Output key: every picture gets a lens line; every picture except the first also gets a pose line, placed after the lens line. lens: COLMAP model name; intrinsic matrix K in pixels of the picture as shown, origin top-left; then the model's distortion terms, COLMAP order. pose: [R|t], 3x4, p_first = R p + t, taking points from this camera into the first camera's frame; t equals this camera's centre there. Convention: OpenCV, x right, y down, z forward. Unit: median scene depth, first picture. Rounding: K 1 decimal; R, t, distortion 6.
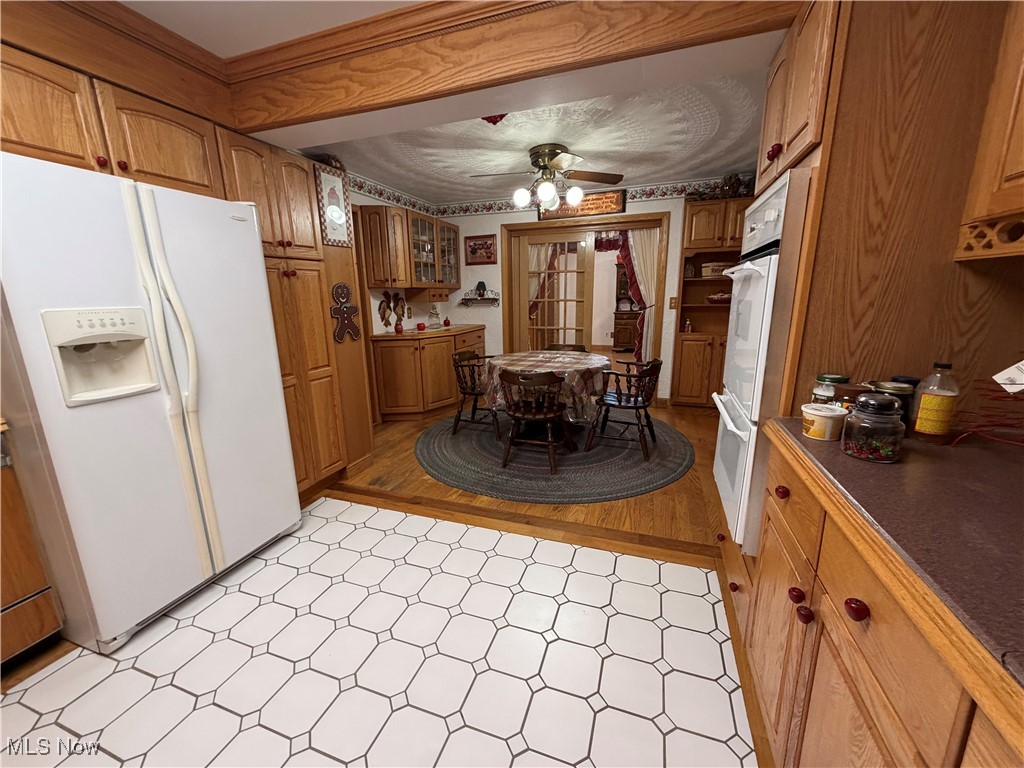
lens RADIAL K [[408.4, 0, 495.4], [0, 408.4, 385.6], [0, 0, 1]] dist [-0.000899, -0.000456]
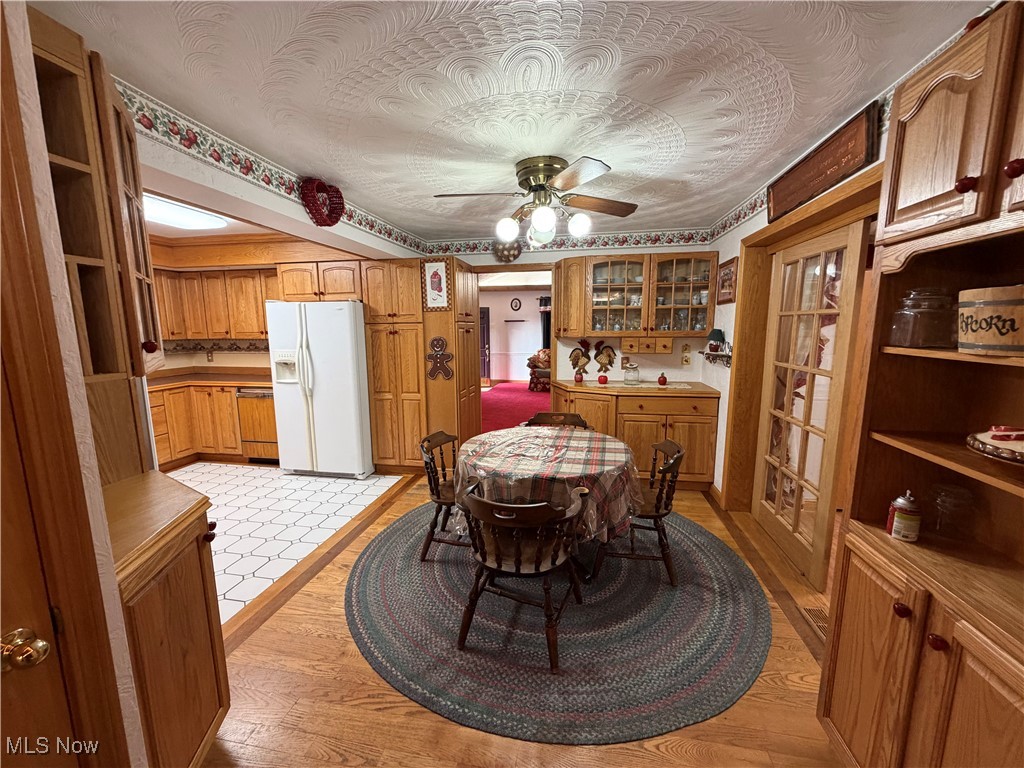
lens RADIAL K [[408.4, 0, 511.7], [0, 408.4, 385.8], [0, 0, 1]] dist [-0.000899, -0.000456]
pose [[0.158736, 0.159459, -0.974359, 1.057073], [-0.209262, 0.969884, 0.124635, -0.325075], [0.964890, 0.184113, 0.187324, 1.044195]]
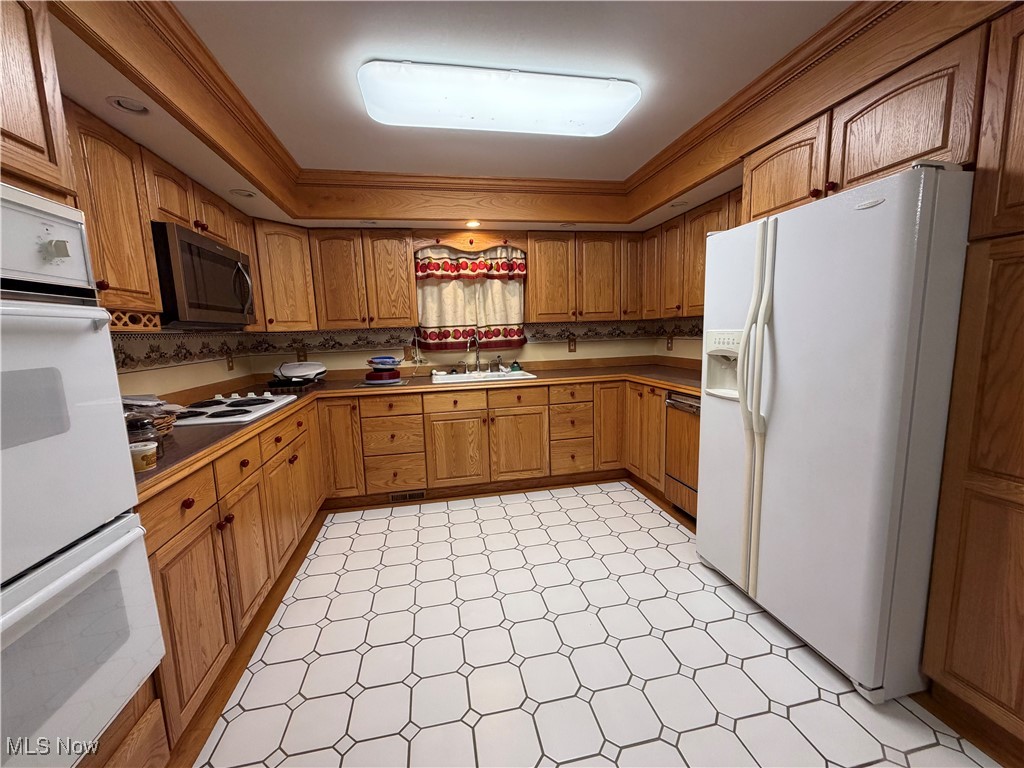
lens RADIAL K [[408.4, 0, 504.6], [0, 408.4, 385.1], [0, 0, 1]] dist [-0.000899, -0.000456]
pose [[-0.859168, 0.111214, -0.499461, 0.189171], [-0.064809, 0.944583, 0.321813, -0.210958], [0.507572, 0.308861, -0.804348, 0.917481]]
